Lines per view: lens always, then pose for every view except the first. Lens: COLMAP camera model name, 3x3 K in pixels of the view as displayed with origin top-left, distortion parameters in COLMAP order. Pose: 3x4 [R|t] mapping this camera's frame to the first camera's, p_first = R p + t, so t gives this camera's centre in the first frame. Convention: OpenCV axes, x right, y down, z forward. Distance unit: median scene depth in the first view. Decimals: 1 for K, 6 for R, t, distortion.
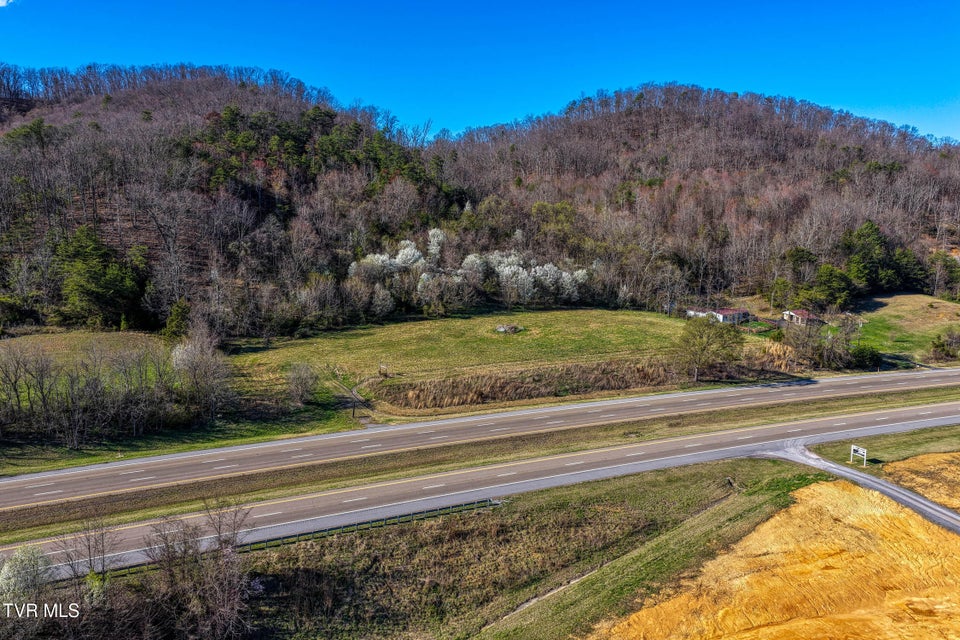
lens RADIAL K [[786.9, 0, 484.2], [0, 786.9, 320.0], [0, 0, 1]] dist [0.000828, 0.005939]
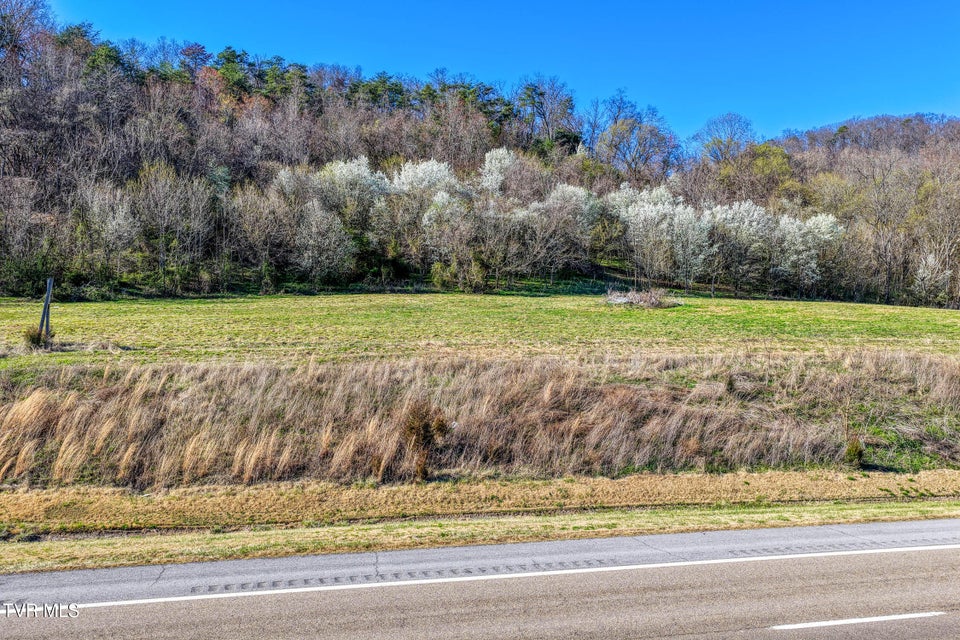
lens RADIAL K [[786.9, 0, 484.2], [0, 786.9, 320.0], [0, 0, 1]] dist [0.000828, 0.005939]
pose [[0.978939, 0.001303, -0.204150, 0.032740], [-0.032233, 0.988424, -0.148253, 0.071155], [0.201593, 0.151711, 0.967649, 0.615193]]
